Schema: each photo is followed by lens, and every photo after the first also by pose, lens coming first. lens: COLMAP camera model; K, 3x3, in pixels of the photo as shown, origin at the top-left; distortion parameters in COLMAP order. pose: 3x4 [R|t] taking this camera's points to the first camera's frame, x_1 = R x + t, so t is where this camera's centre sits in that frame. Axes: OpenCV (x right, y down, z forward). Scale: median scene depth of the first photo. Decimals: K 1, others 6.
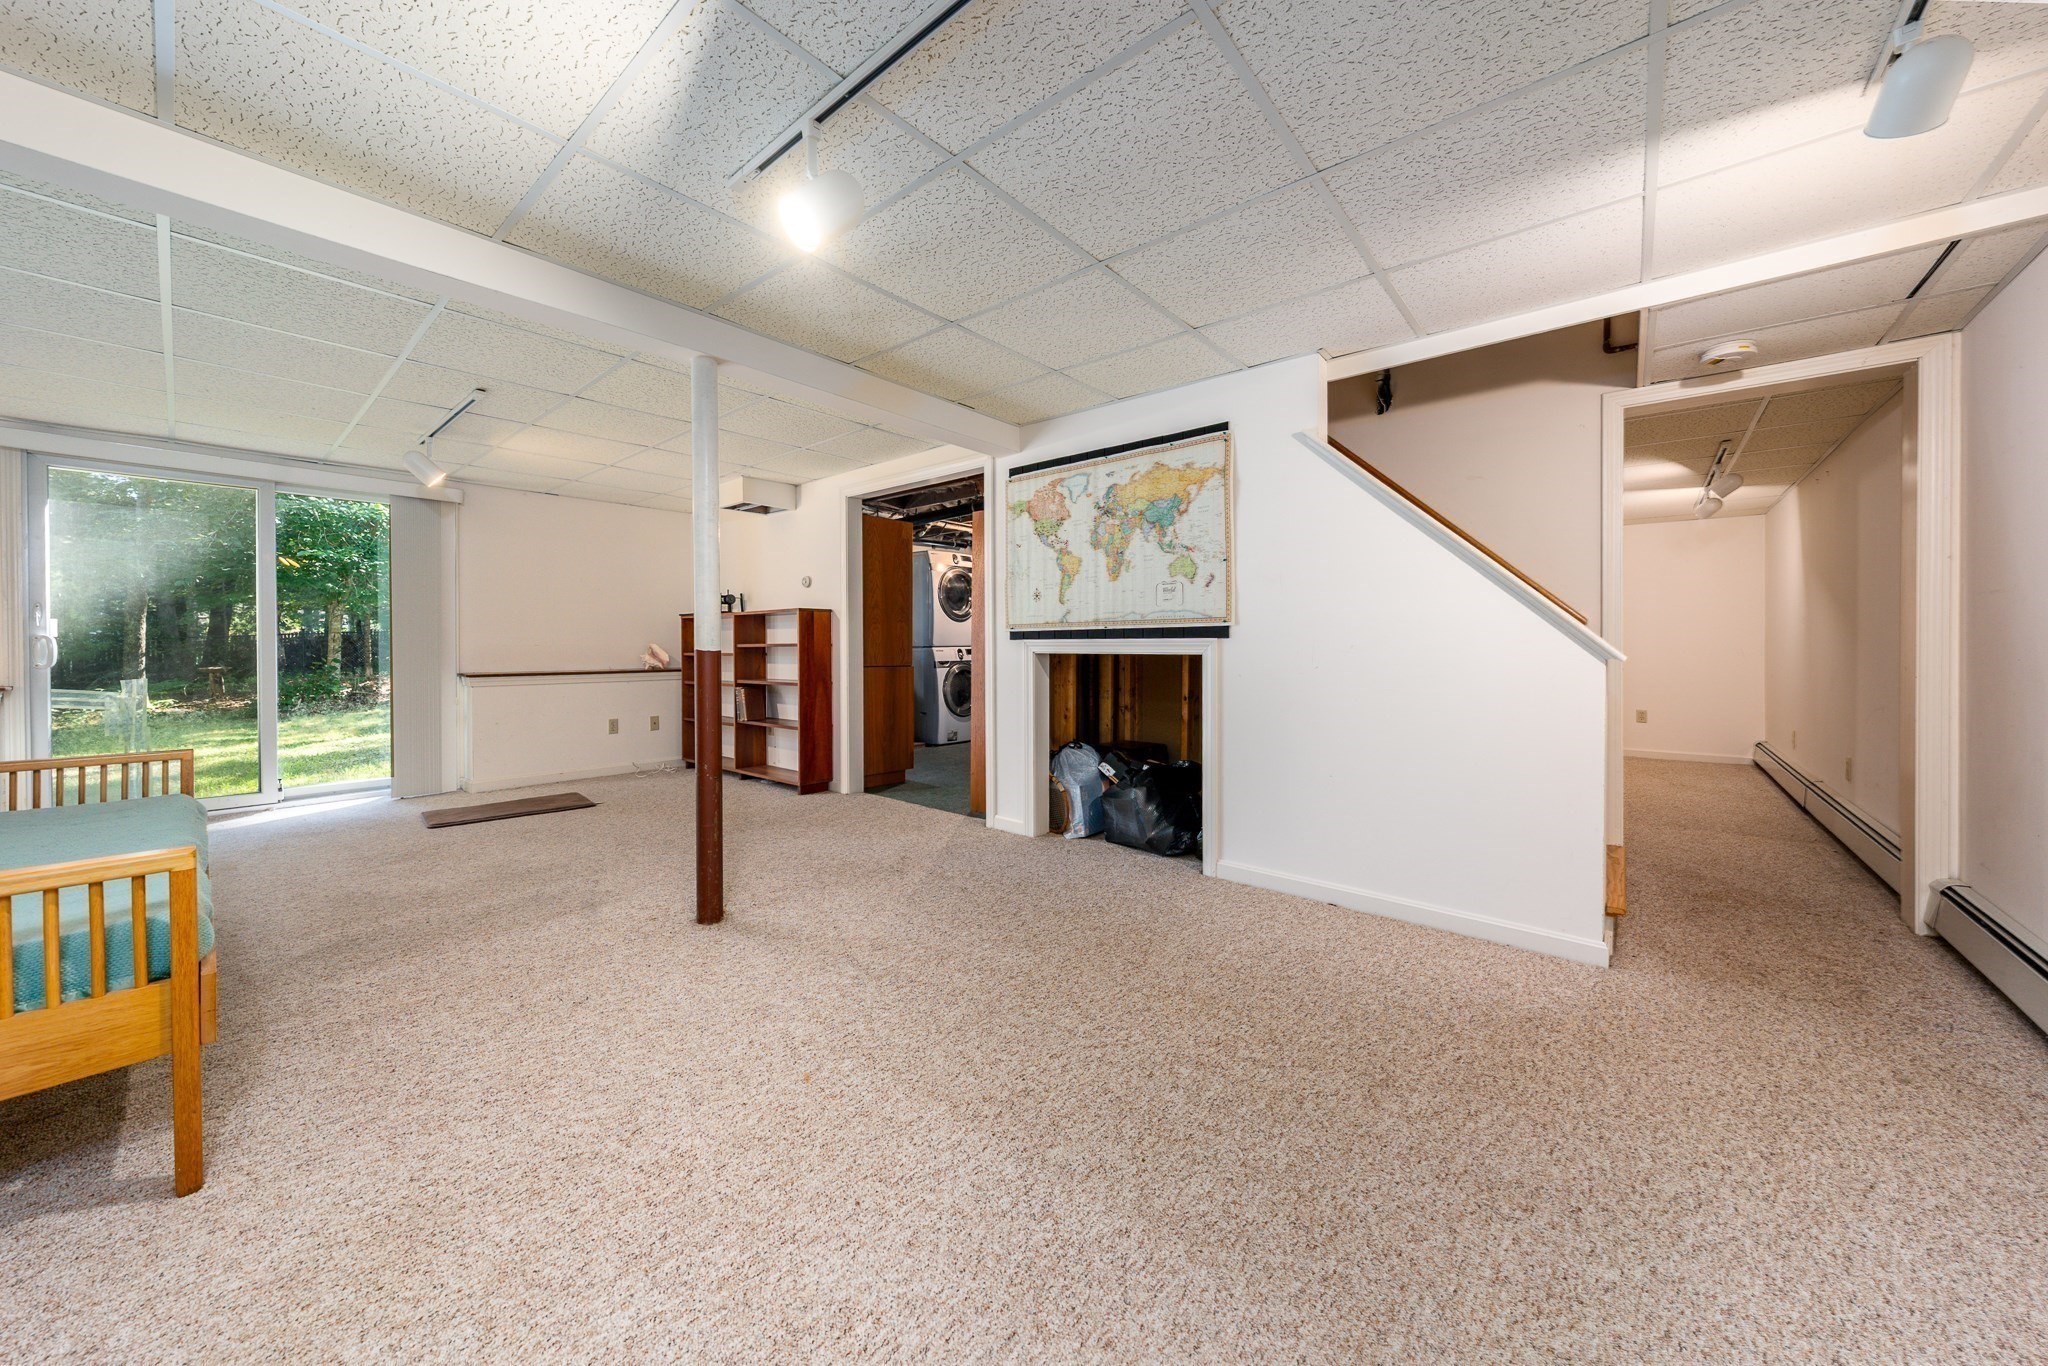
lens RADIAL K [[728.8, 0, 974.6], [0, 728.8, 645.3], [0, 0, 1]] dist [-0.000989, -0.000061]
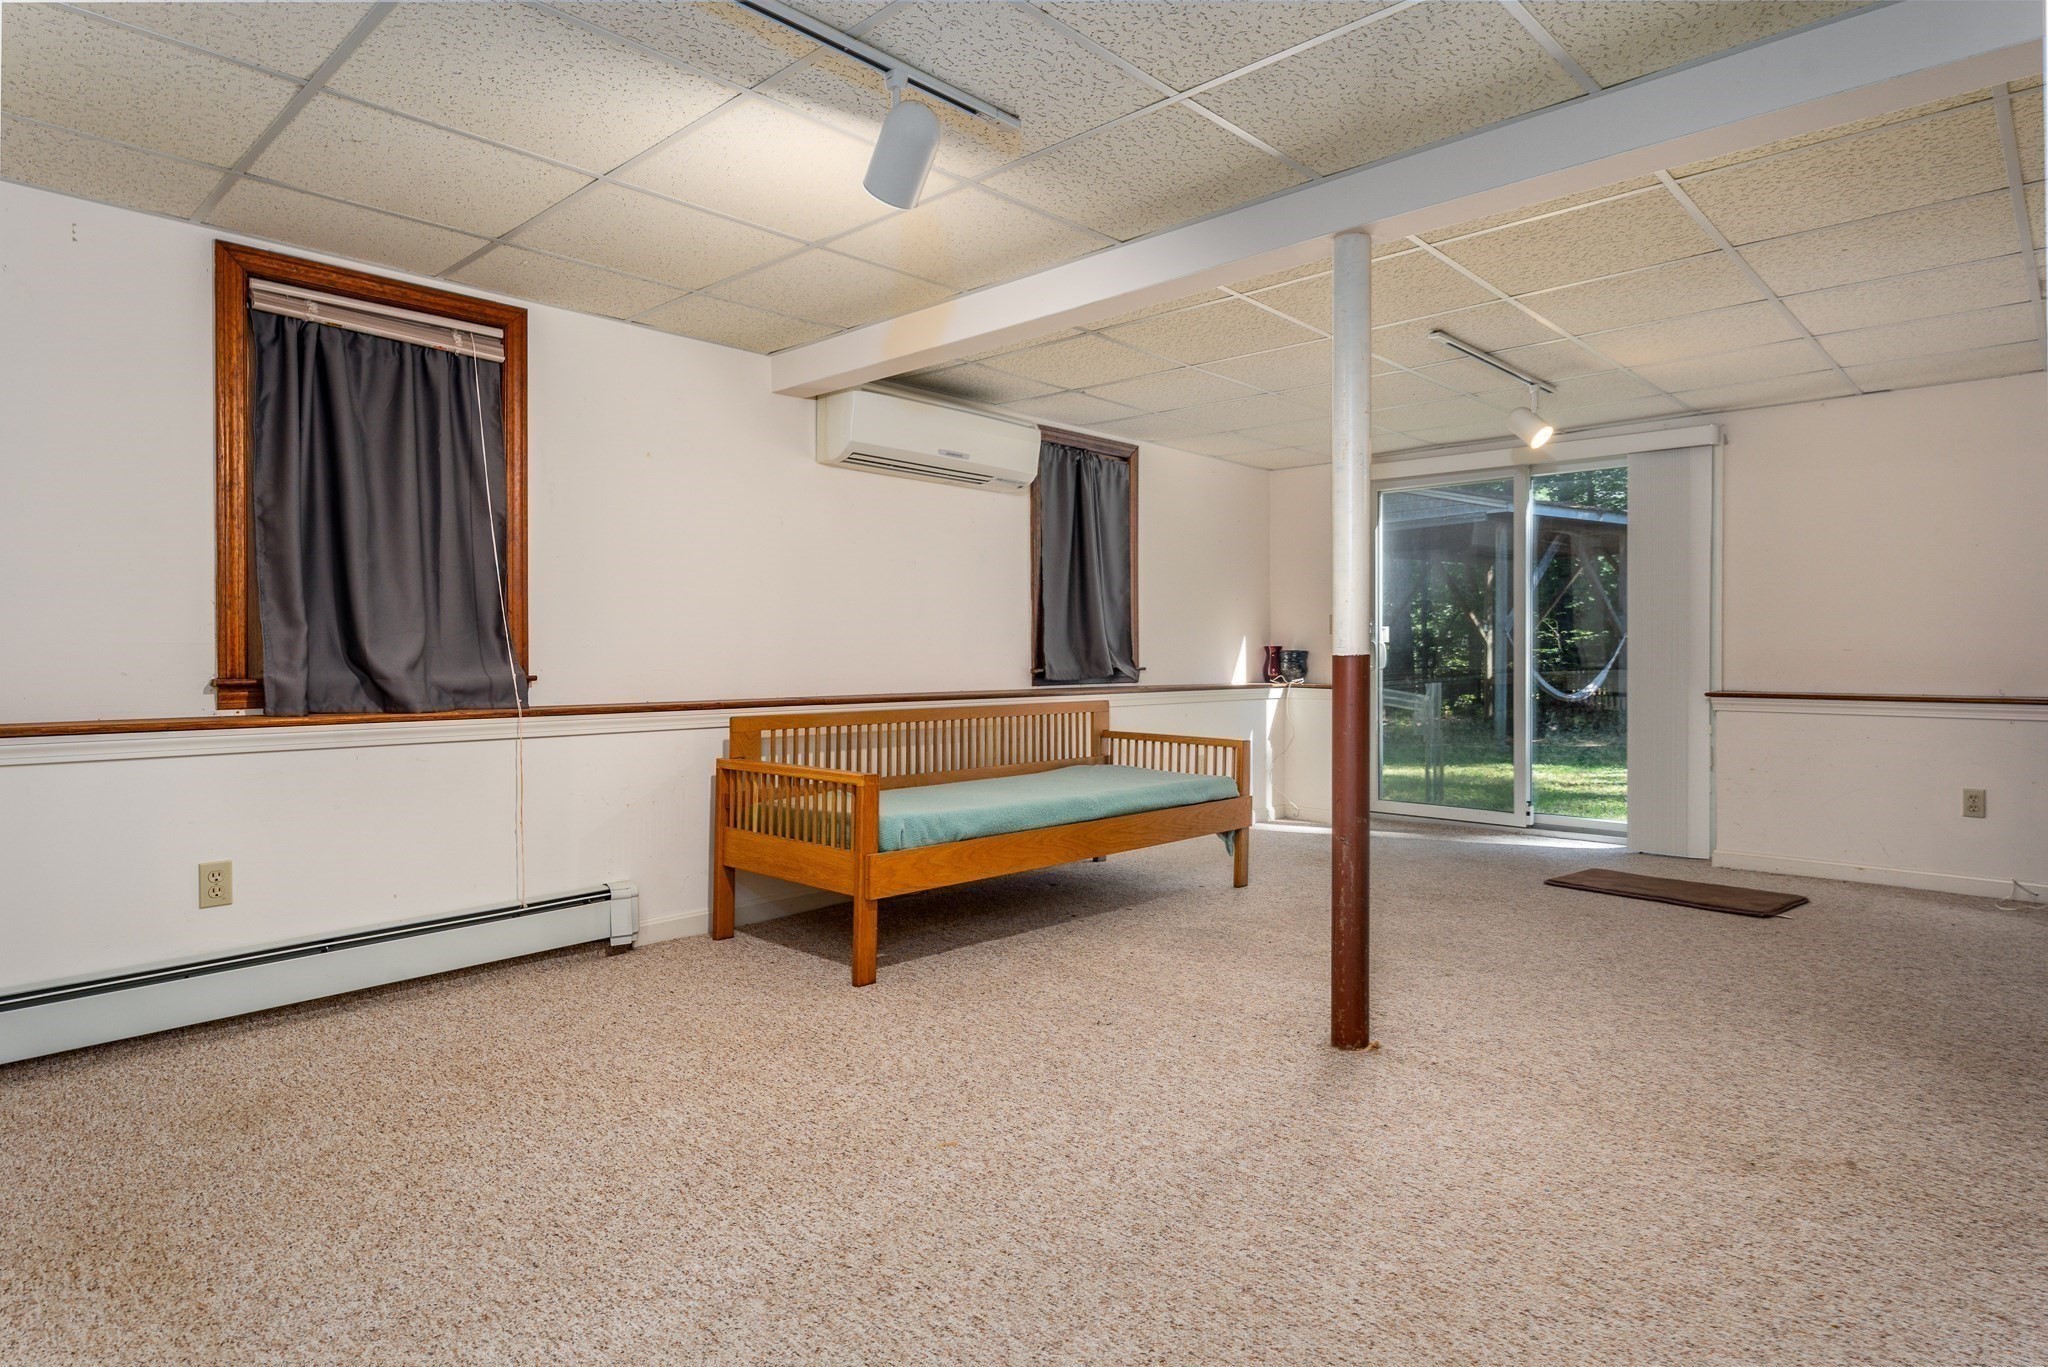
lens RADIAL K [[1101.3, 0, 1023.4], [0, 1101.3, 650.8], [0, 0, 1]] dist [0.005477, 0.000808]
pose [[-0.009251, -0.000080, -0.999957, 0.523885], [-0.001135, 0.999999, -0.000070, 0.002059], [0.999957, 0.001135, -0.009251, 0.531705]]
